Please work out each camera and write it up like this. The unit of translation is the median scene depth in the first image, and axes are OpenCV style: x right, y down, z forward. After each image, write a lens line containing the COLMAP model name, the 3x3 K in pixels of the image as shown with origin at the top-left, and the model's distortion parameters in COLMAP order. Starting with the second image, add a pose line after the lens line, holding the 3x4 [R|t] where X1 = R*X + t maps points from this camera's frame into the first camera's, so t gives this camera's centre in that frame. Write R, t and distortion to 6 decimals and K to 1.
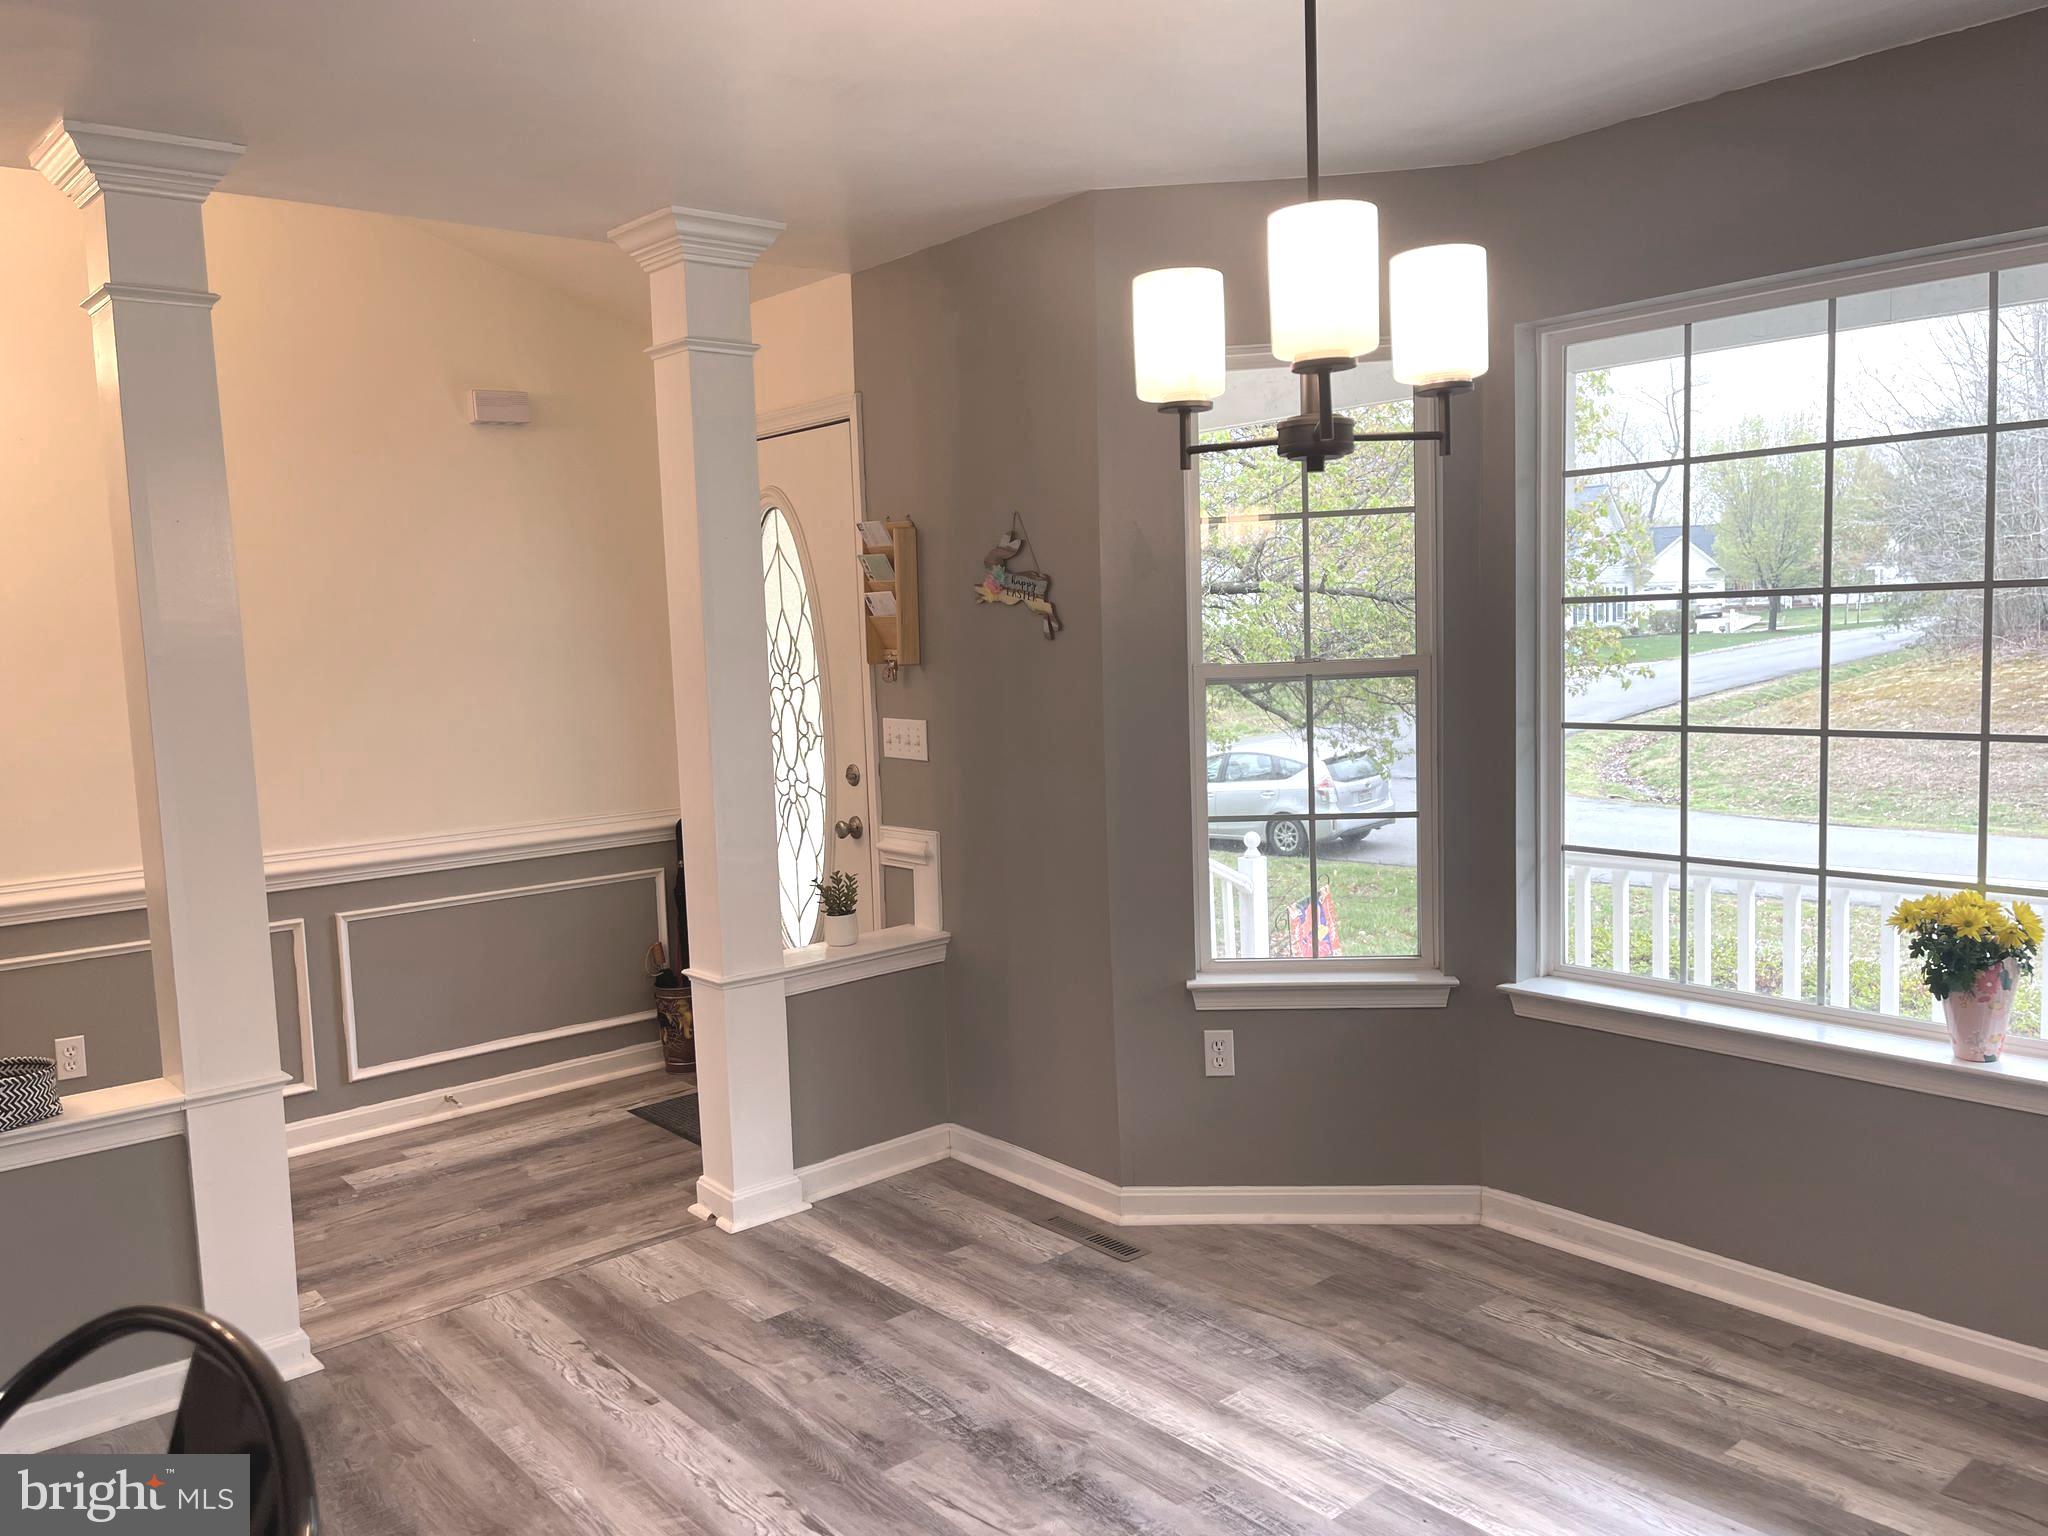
lens RADIAL K [[1551.9, 0, 1016.2], [0, 1551.9, 768.7], [0, 0, 1]] dist [0.052788, -0.062369]
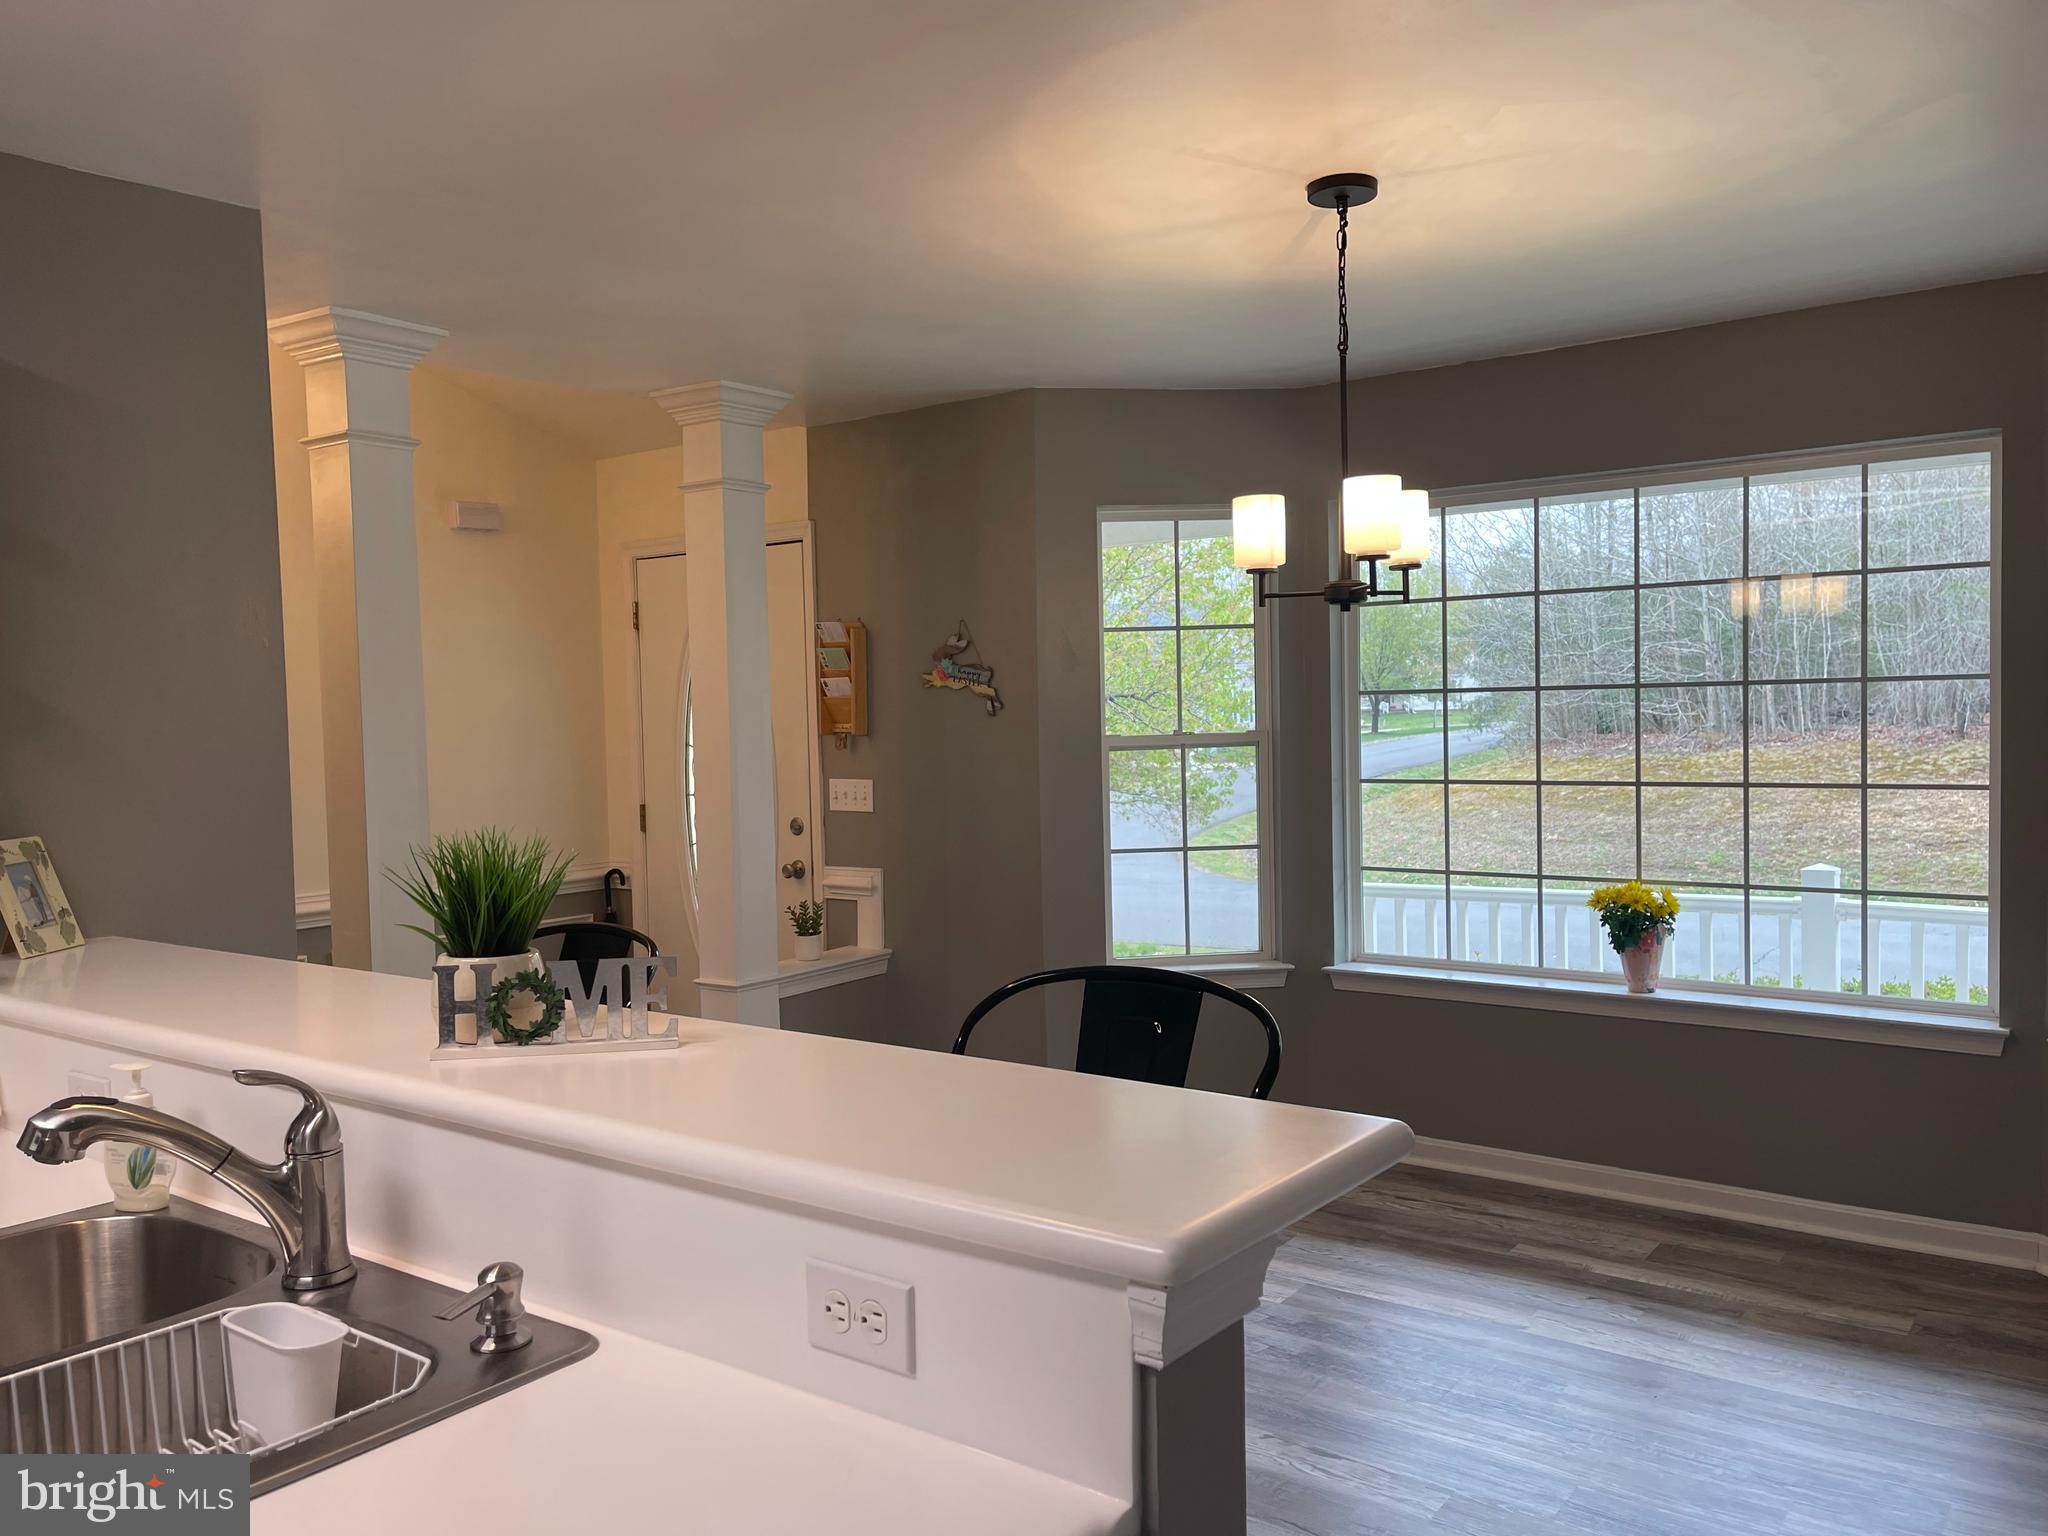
lens RADIAL K [[1551.9, 0, 1020.1], [0, 1551.9, 756.7], [0, 0, 1]] dist [0.052788, -0.062369]
pose [[0.973909, 0.006784, 0.226836, -0.255757], [0.008977, 0.997619, -0.068380, 0.041874], [-0.226760, 0.068633, 0.971530, -0.282976]]
